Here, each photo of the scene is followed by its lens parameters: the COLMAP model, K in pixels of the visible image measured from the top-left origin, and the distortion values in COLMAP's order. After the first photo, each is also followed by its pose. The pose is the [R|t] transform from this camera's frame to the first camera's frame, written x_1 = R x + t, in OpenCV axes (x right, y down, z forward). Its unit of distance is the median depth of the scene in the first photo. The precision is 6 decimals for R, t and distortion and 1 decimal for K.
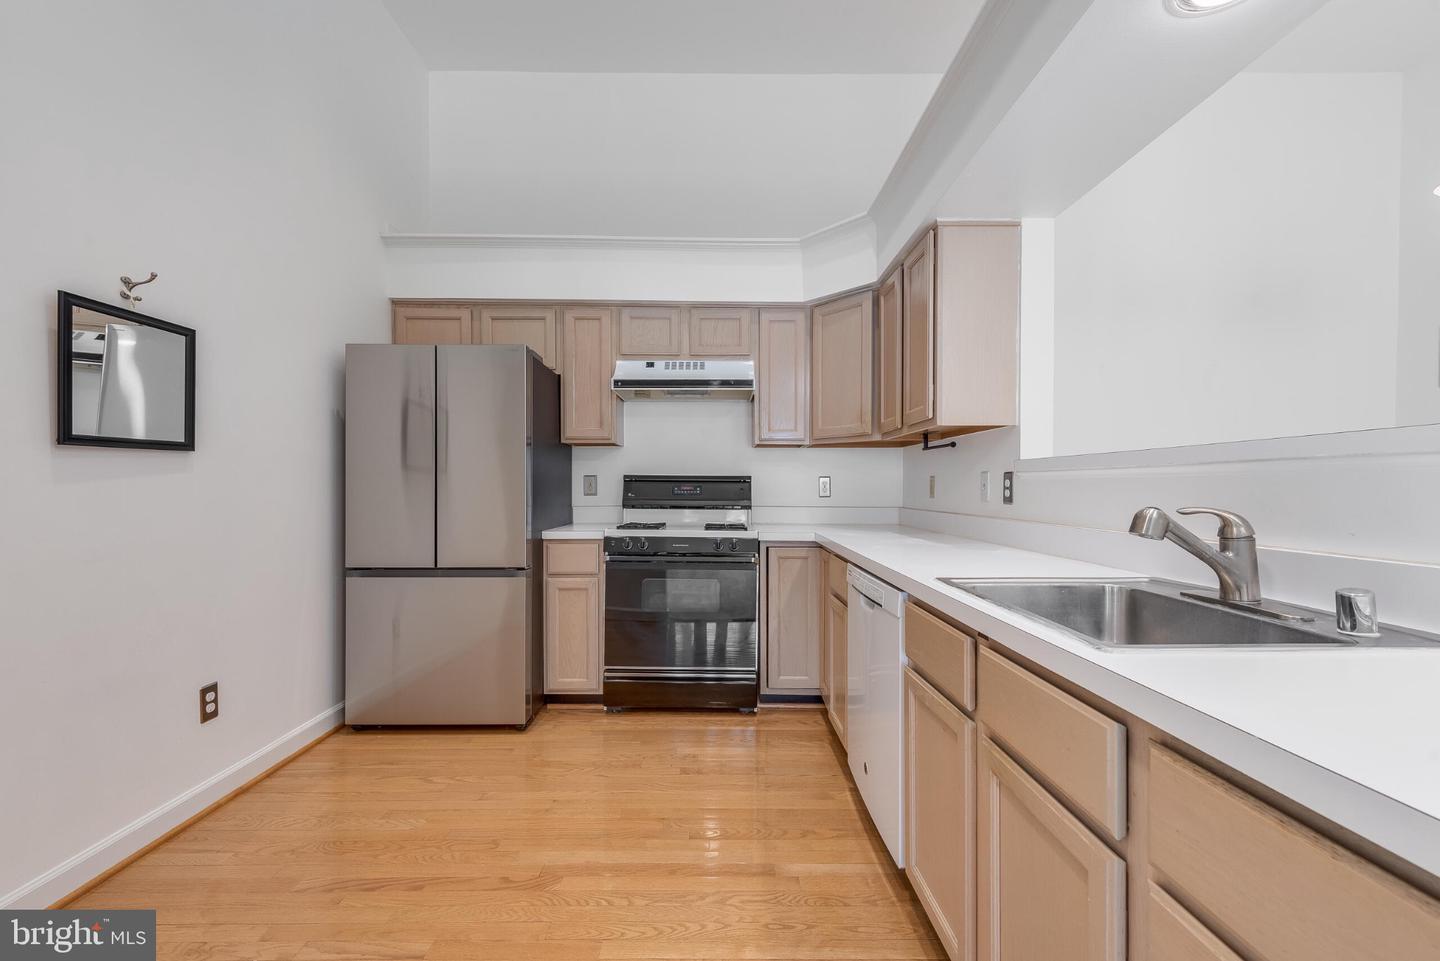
lens RADIAL K [[565.2, 0, 715.8], [0, 565.2, 493.2], [0, 0, 1]] dist [0.010675, -0.002700]
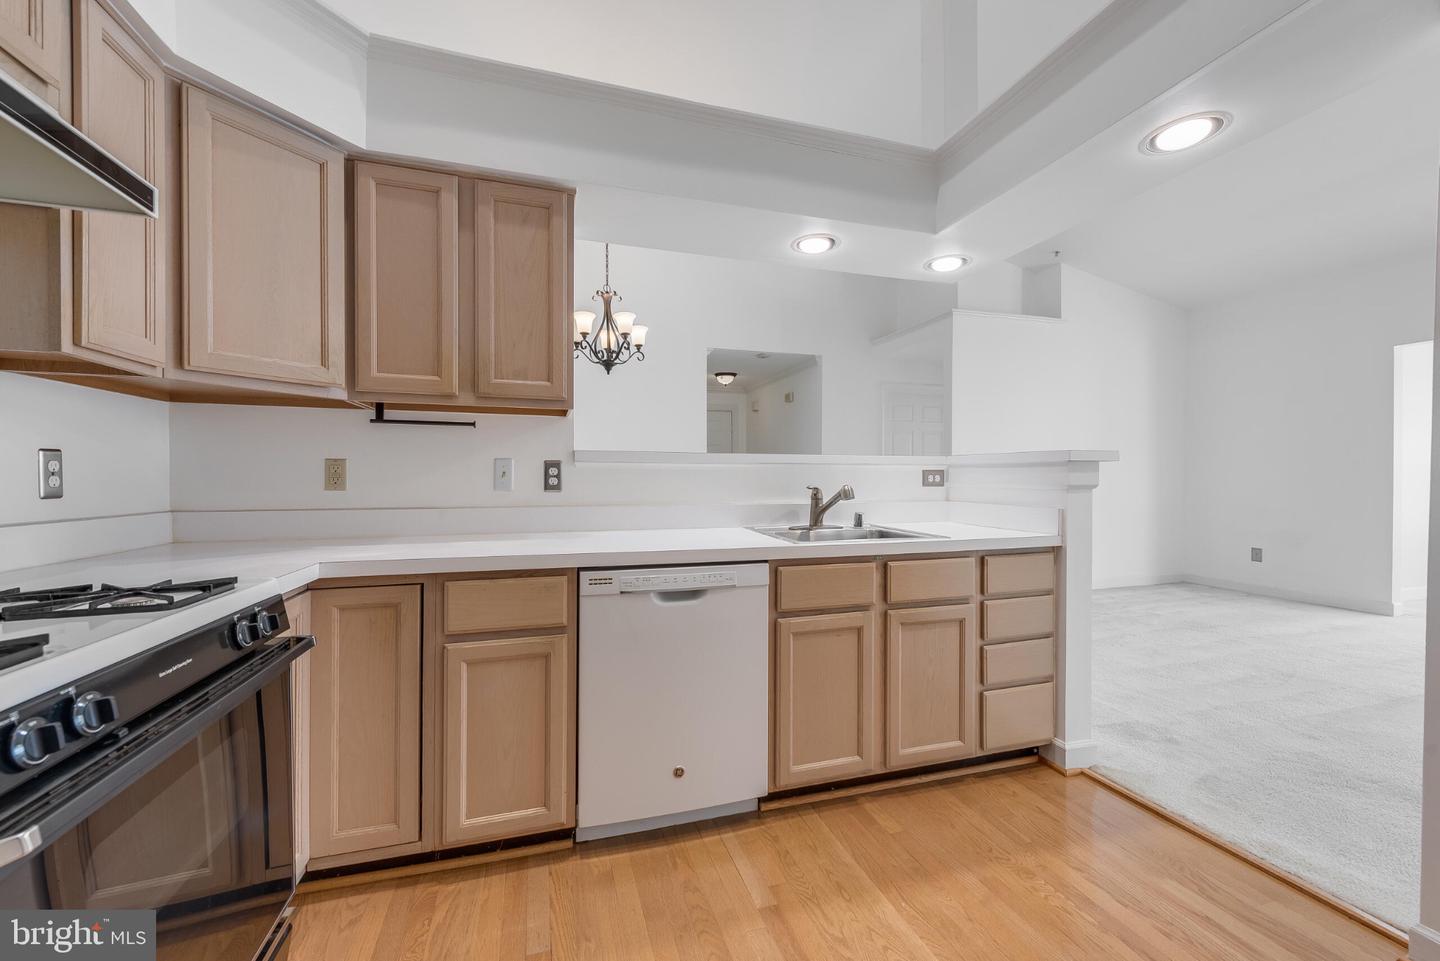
lens RADIAL K [[565.2, 0, 716.4], [0, 565.2, 477.3], [0, 0, 1]] dist [0.010675, -0.002700]
pose [[-0.292931, -0.004175, 0.956124, -0.403185], [0.007995, 0.999945, 0.006815, -0.008376], [-0.956100, 0.009641, -0.292881, 0.744769]]
